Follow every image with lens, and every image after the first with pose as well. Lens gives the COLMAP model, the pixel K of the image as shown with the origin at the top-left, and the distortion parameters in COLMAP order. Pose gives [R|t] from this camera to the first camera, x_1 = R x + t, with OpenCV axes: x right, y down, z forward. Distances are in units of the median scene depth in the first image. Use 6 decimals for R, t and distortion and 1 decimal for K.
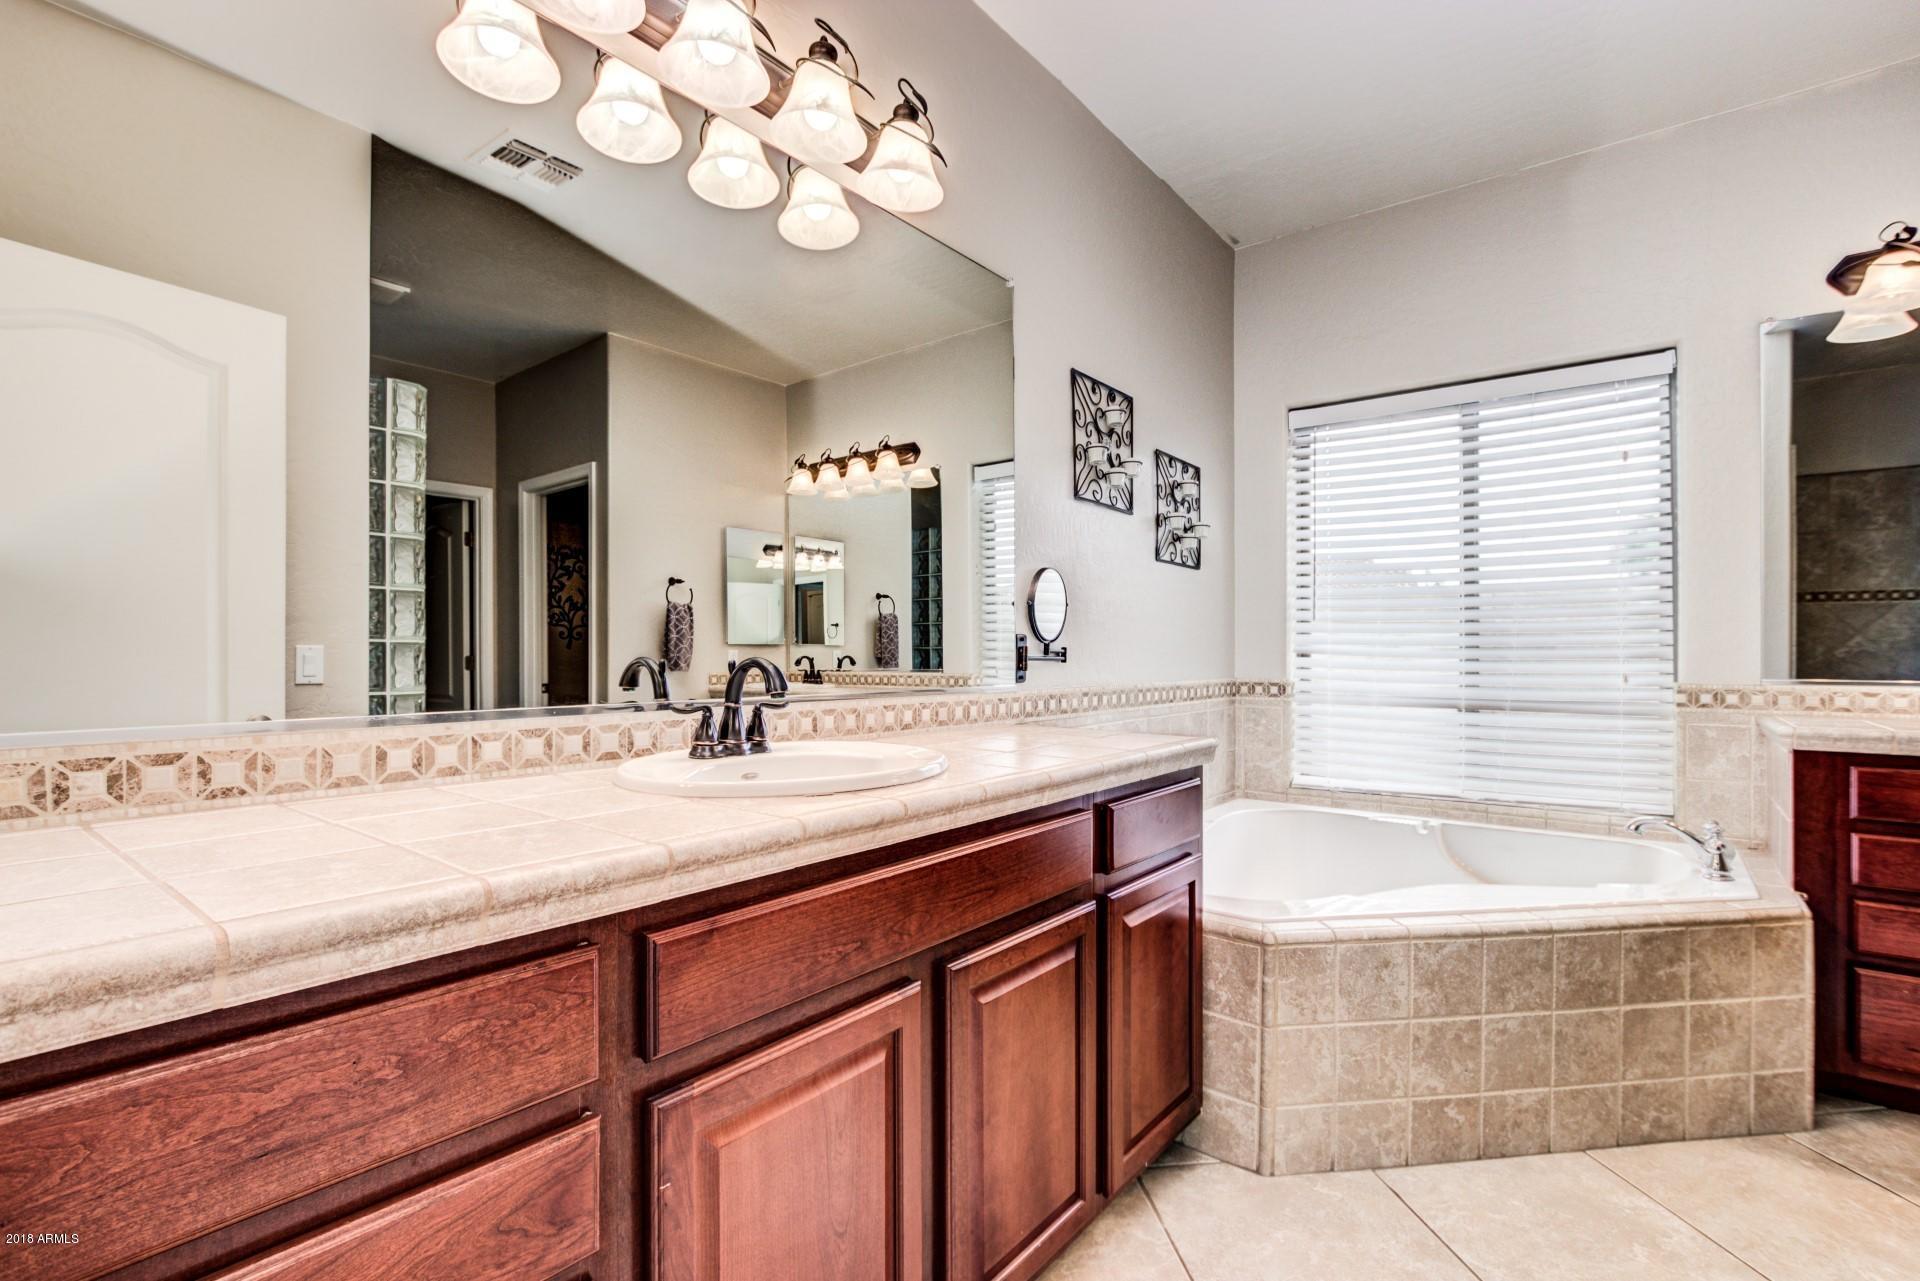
lens RADIAL K [[874.2, 0, 958.2], [0, 874.2, 653.5], [0, 0, 1]] dist [-0.016393, 0.002144]
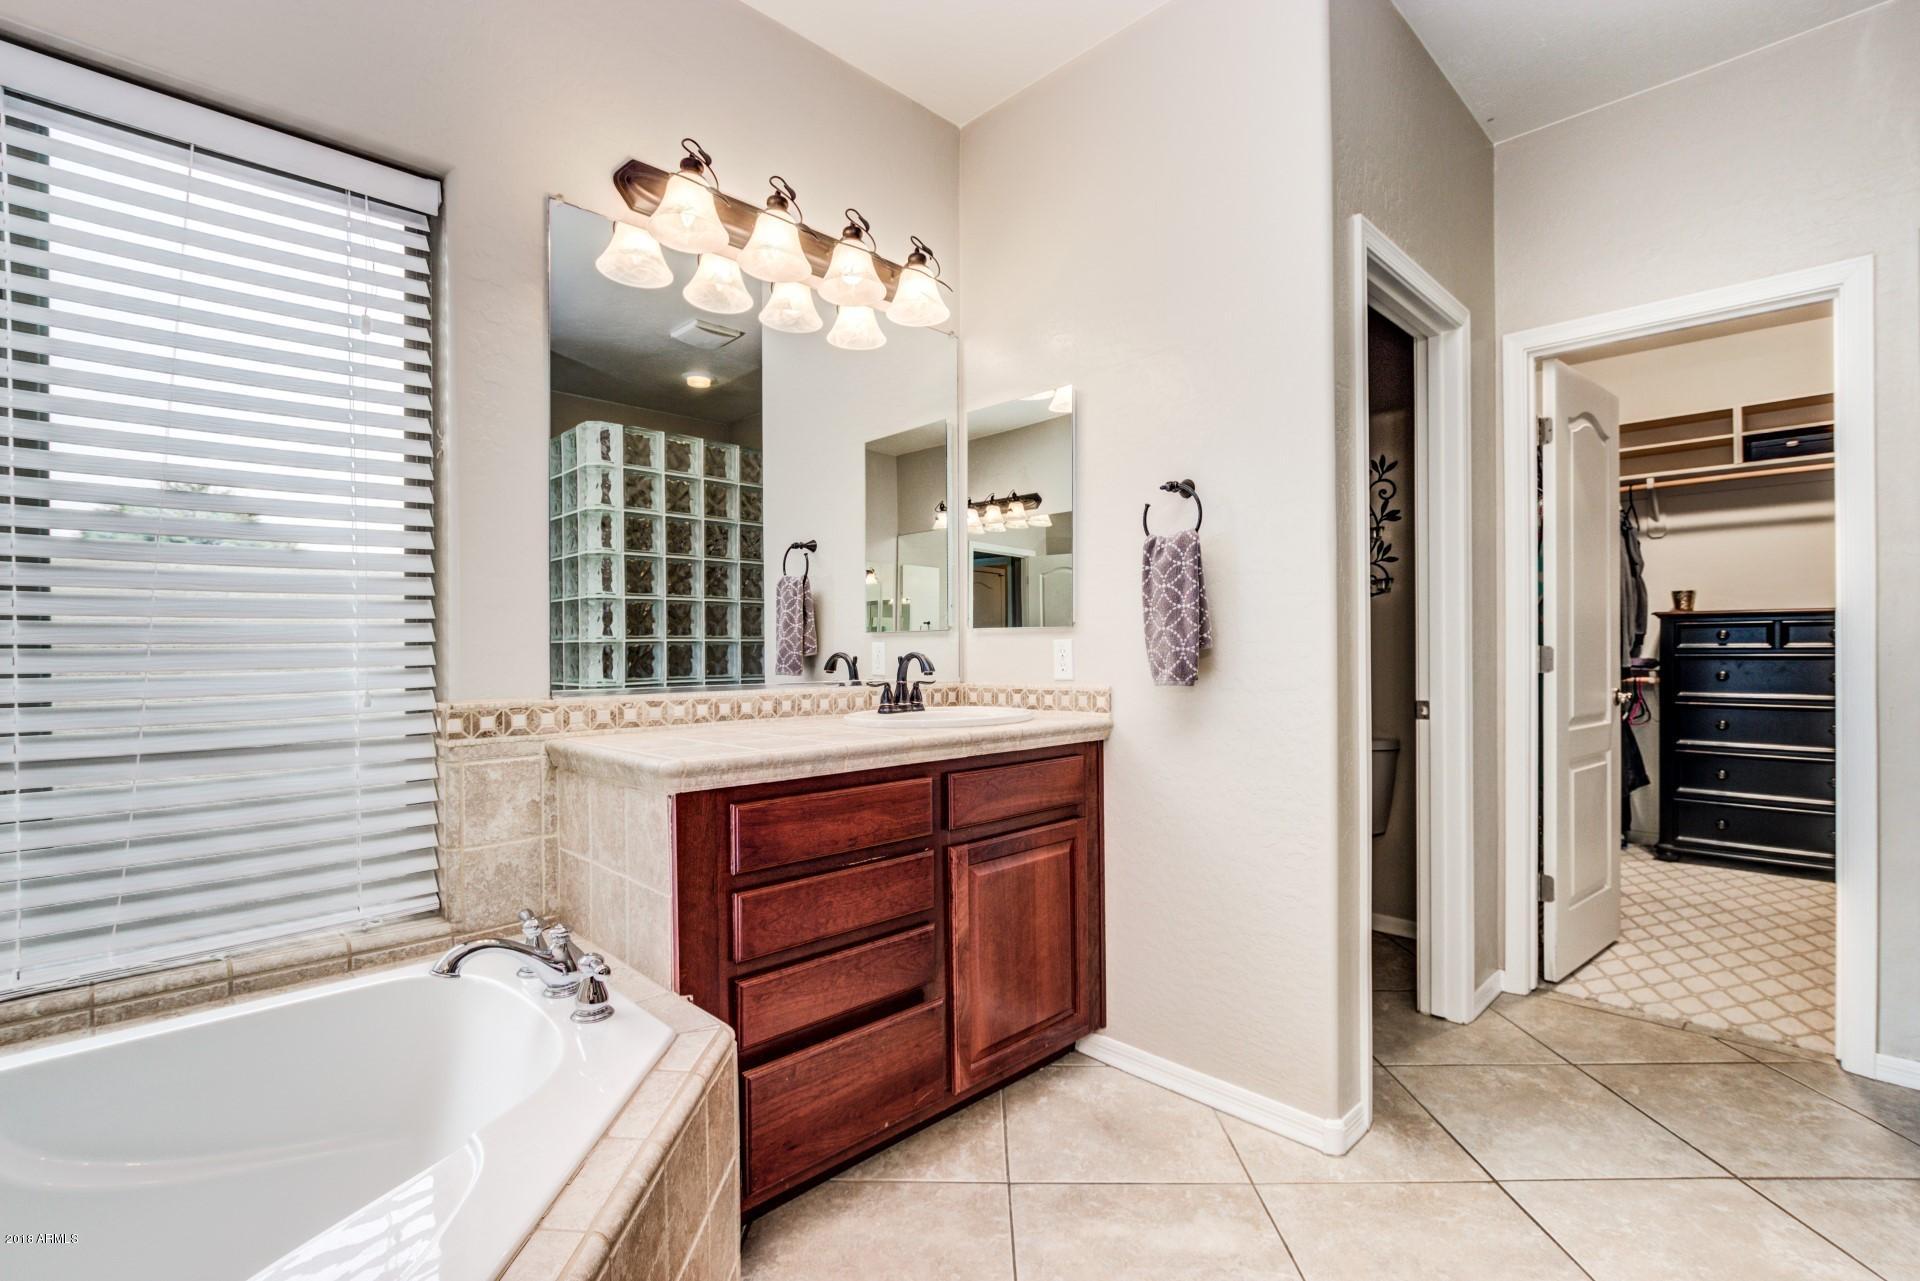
lens RADIAL K [[874.2, 0, 964.6], [0, 874.2, 657.0], [0, 0, 1]] dist [-0.016393, 0.002144]
pose [[0.123433, -0.009269, 0.992310, 0.329517], [0.009800, 0.999919, 0.008121, -0.000859], [-0.992305, 0.008722, 0.123514, 0.735354]]
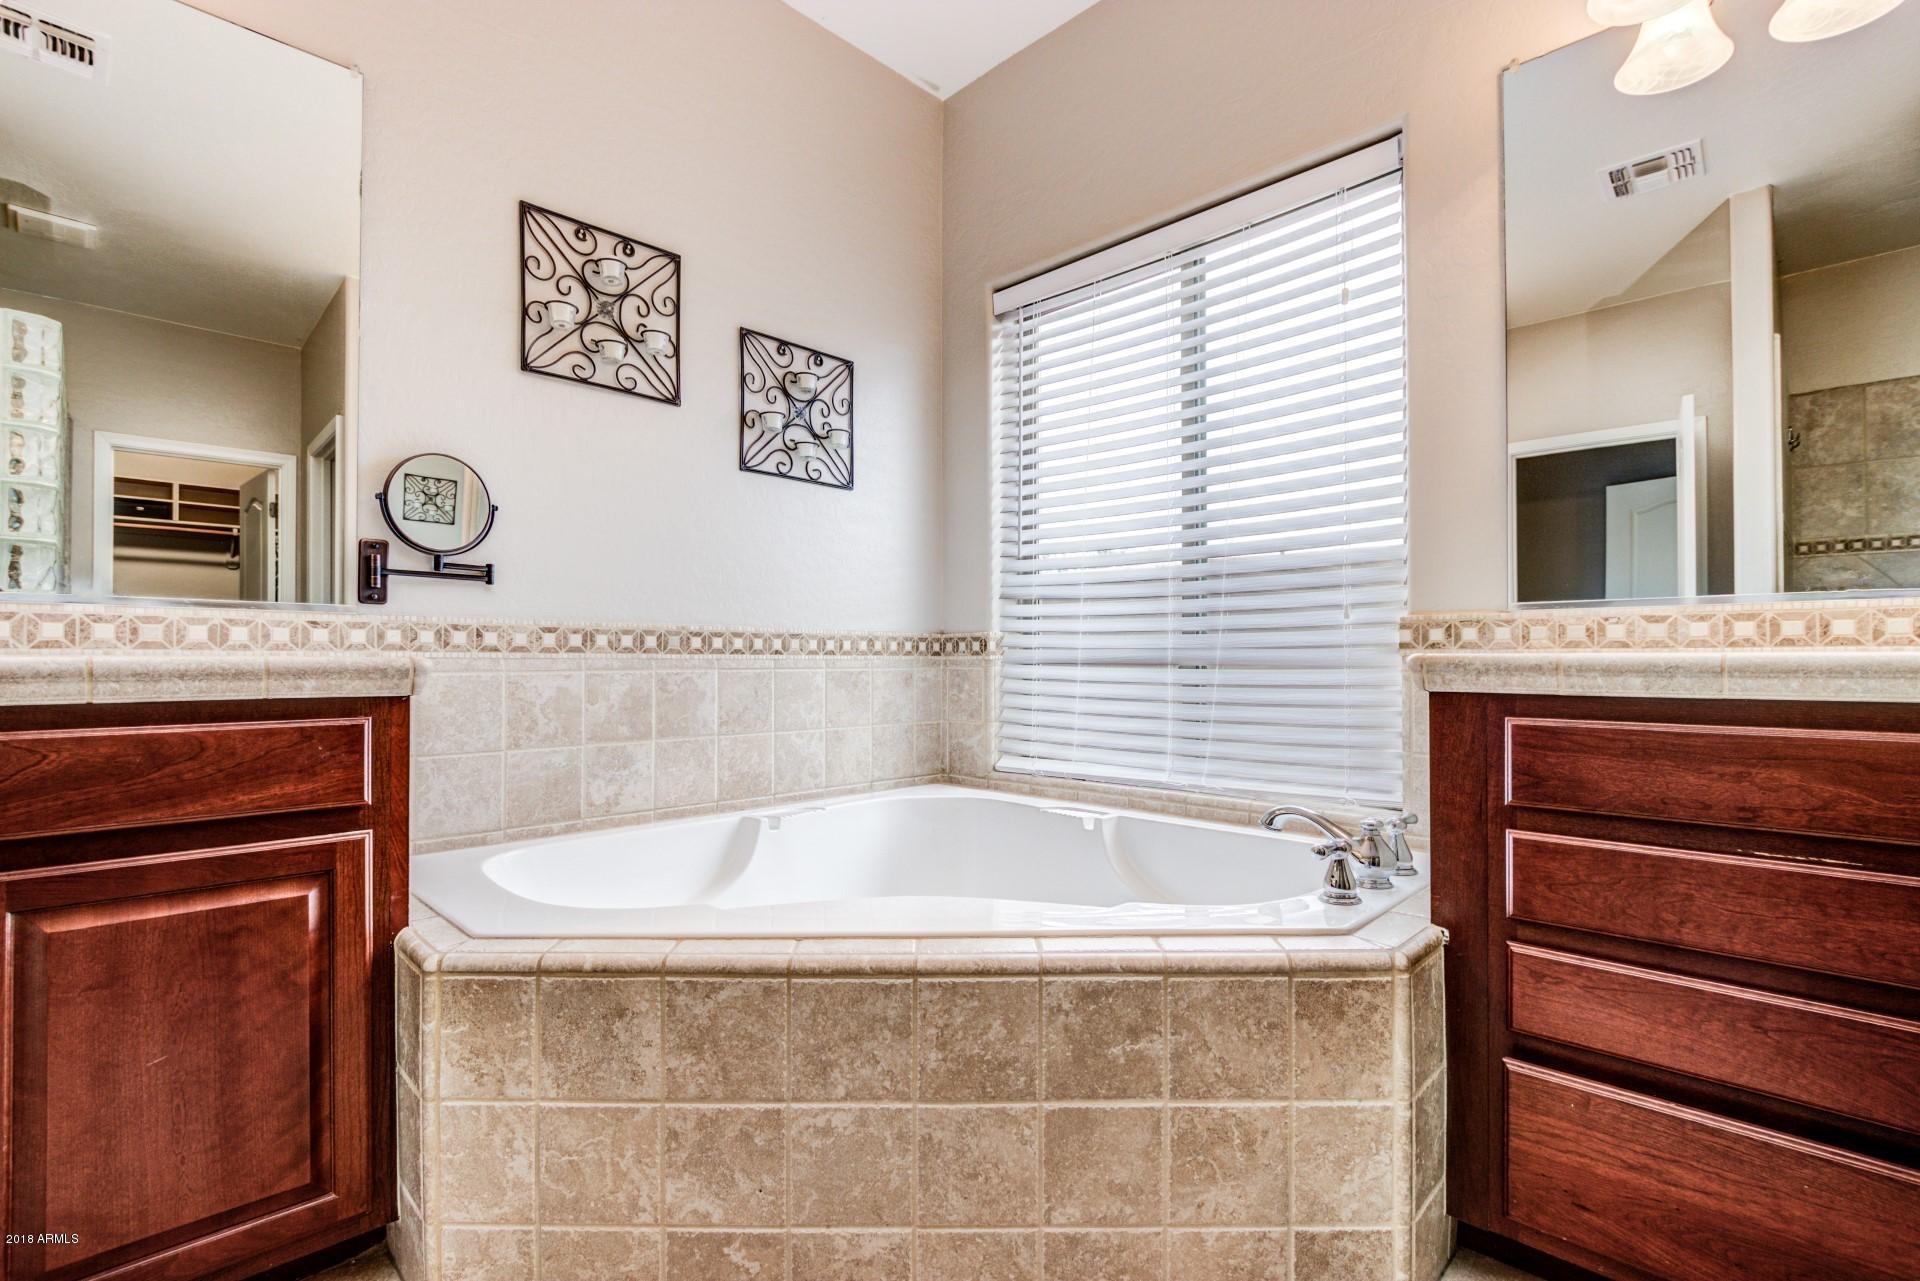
lens RADIAL K [[874.2, 0, 962.5], [0, 874.2, 654.1], [0, 0, 1]] dist [-0.016393, 0.002144]
pose [[0.993198, -0.000830, -0.116432, 0.766279], [-0.000304, 0.999953, -0.009723, 0.097661], [0.116434, 0.009692, 0.993151, 0.376386]]
